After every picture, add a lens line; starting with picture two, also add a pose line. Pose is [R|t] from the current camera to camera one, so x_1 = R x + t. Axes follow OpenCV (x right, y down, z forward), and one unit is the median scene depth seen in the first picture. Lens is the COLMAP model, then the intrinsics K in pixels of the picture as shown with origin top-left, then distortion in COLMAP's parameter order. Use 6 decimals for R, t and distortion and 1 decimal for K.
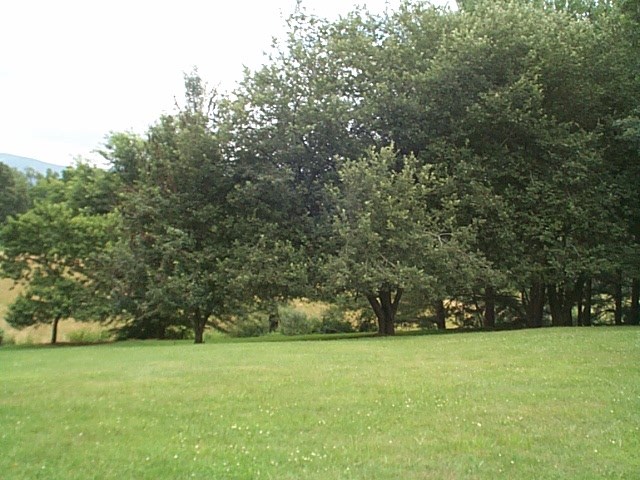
lens RADIAL K [[767.3, 0, 319.9], [0, 767.3, 238.8], [0, 0, 1]] dist [-0.026154, 0.000000]
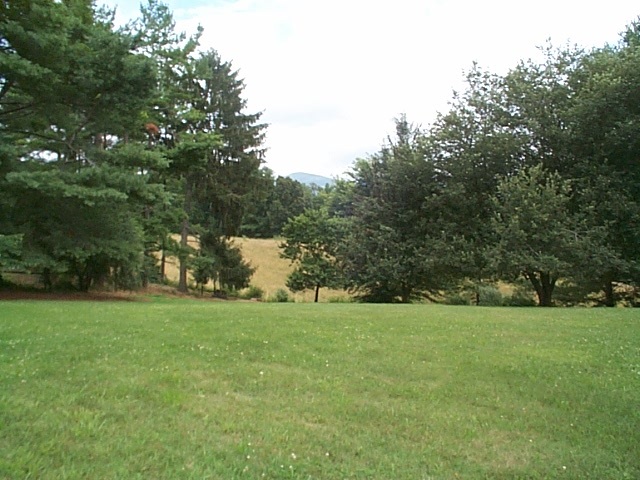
lens RADIAL K [[767.3, 0, 320.0], [0, 767.3, 240.0], [0, 0, 1]] dist [-0.026154, 0.000000]
pose [[0.907726, 0.012144, -0.419387, 0.298381], [-0.010422, 0.999925, 0.006396, 0.004317], [0.419433, -0.001435, 0.907785, -0.372196]]
